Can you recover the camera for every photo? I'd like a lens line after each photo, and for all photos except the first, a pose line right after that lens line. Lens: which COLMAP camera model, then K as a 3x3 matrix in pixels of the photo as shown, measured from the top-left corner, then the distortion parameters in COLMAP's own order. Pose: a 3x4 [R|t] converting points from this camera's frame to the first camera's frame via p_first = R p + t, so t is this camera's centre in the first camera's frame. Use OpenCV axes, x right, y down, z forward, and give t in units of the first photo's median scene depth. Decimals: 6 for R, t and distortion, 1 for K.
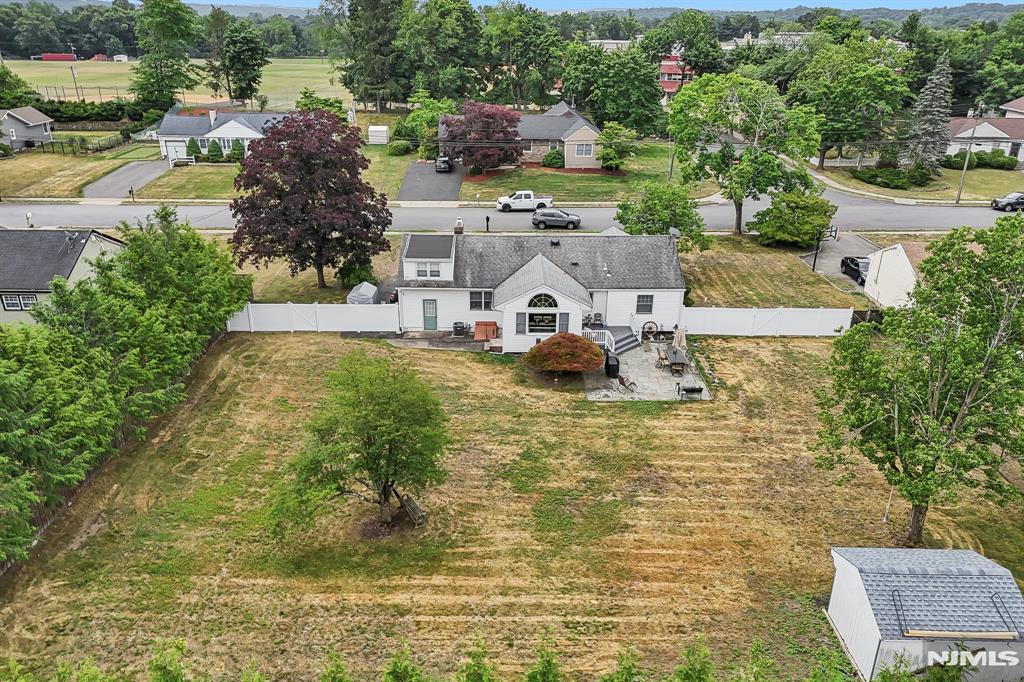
lens RADIAL K [[764.8, 0, 512.0], [0, 764.8, 341.0], [0, 0, 1]] dist [0.061495, -0.003844]
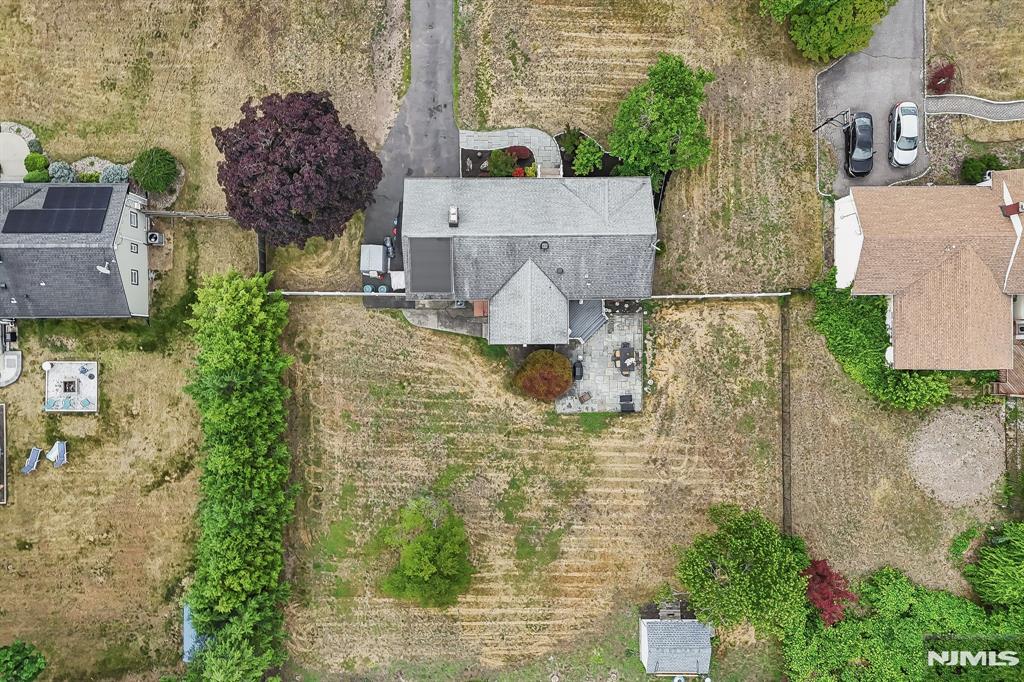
lens RADIAL K [[764.8, 0, 512.0], [0, 764.8, 341.0], [0, 0, 1]] dist [0.061495, -0.003844]
pose [[0.999897, 0.002192, 0.014185, -0.006962], [-0.013936, 0.384845, 0.922876, -1.562526], [-0.003436, -0.922979, 0.384836, 0.668348]]
